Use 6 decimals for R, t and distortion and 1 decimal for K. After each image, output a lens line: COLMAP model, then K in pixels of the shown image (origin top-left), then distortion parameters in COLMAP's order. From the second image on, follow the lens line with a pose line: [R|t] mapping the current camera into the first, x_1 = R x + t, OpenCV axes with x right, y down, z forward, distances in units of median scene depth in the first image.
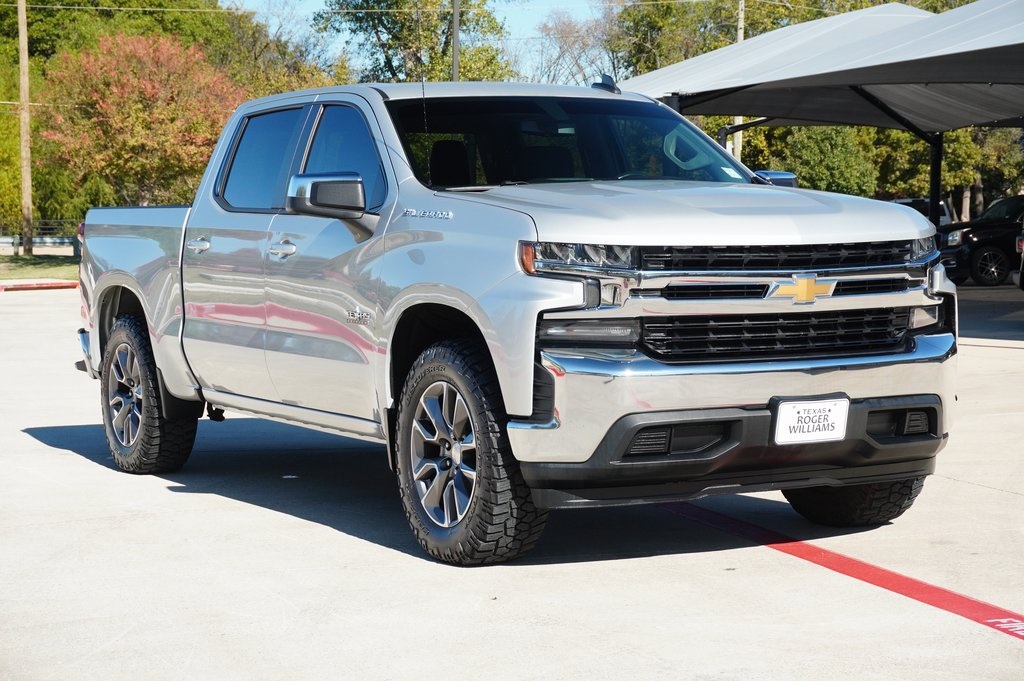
lens RADIAL K [[2208.6, 0, 512.0], [0, 2208.6, 340.5], [0, 0, 1]] dist [-0.045306, -0.101983]
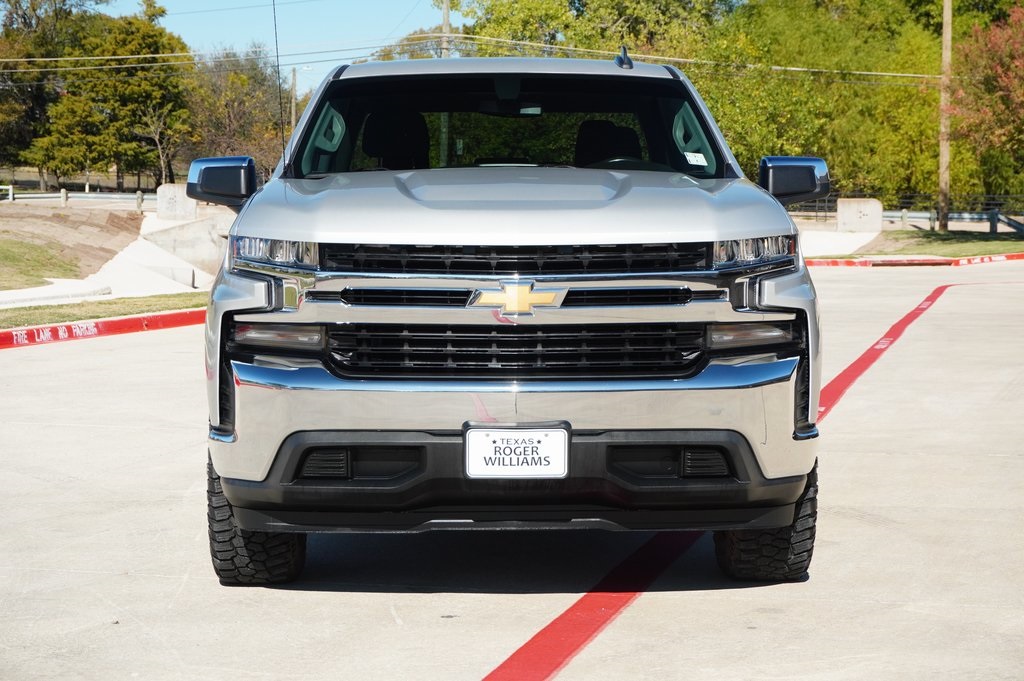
lens RADIAL K [[2208.6, 0, 512.0], [0, 2208.6, 340.5], [0, 0, 1]] dist [-0.045306, -0.101983]
pose [[0.890015, 0.042886, -0.453909, 0.515848], [-0.037414, 0.999078, 0.021035, -0.024544], [0.454393, -0.001739, 0.890800, 0.237566]]
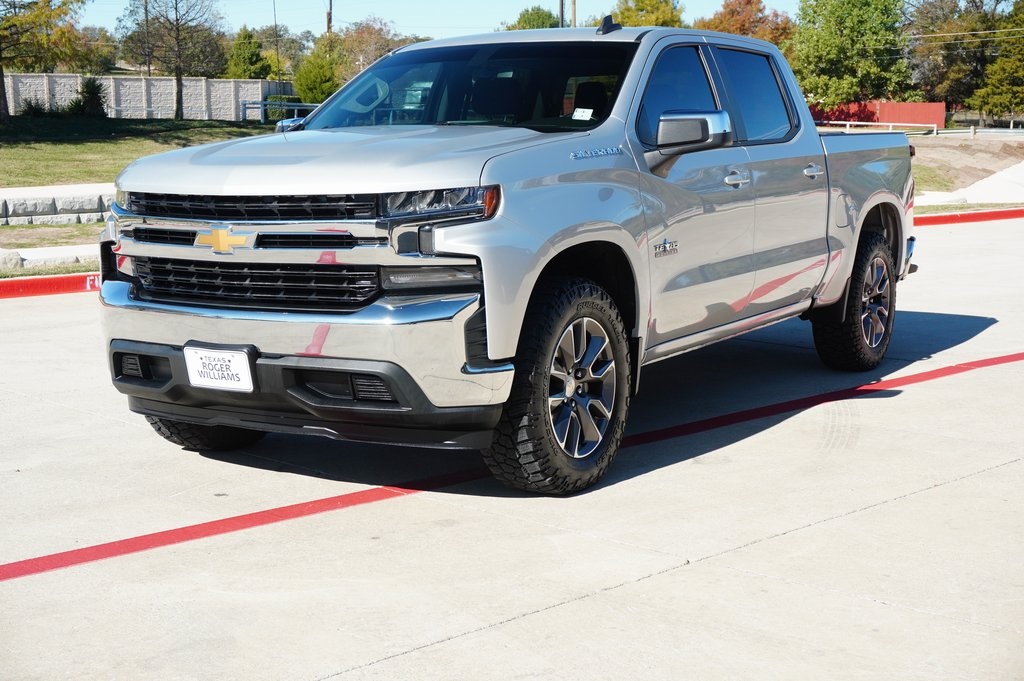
lens RADIAL K [[1484.2, 0, 512.0], [0, 1484.2, 340.5], [0, 0, 1]] dist [0.011437, 0.009891]
pose [[0.509271, 0.124726, -0.851520, 0.784779], [-0.043699, 0.991914, 0.119155, -0.064108], [0.859496, -0.023472, 0.510603, 0.759901]]
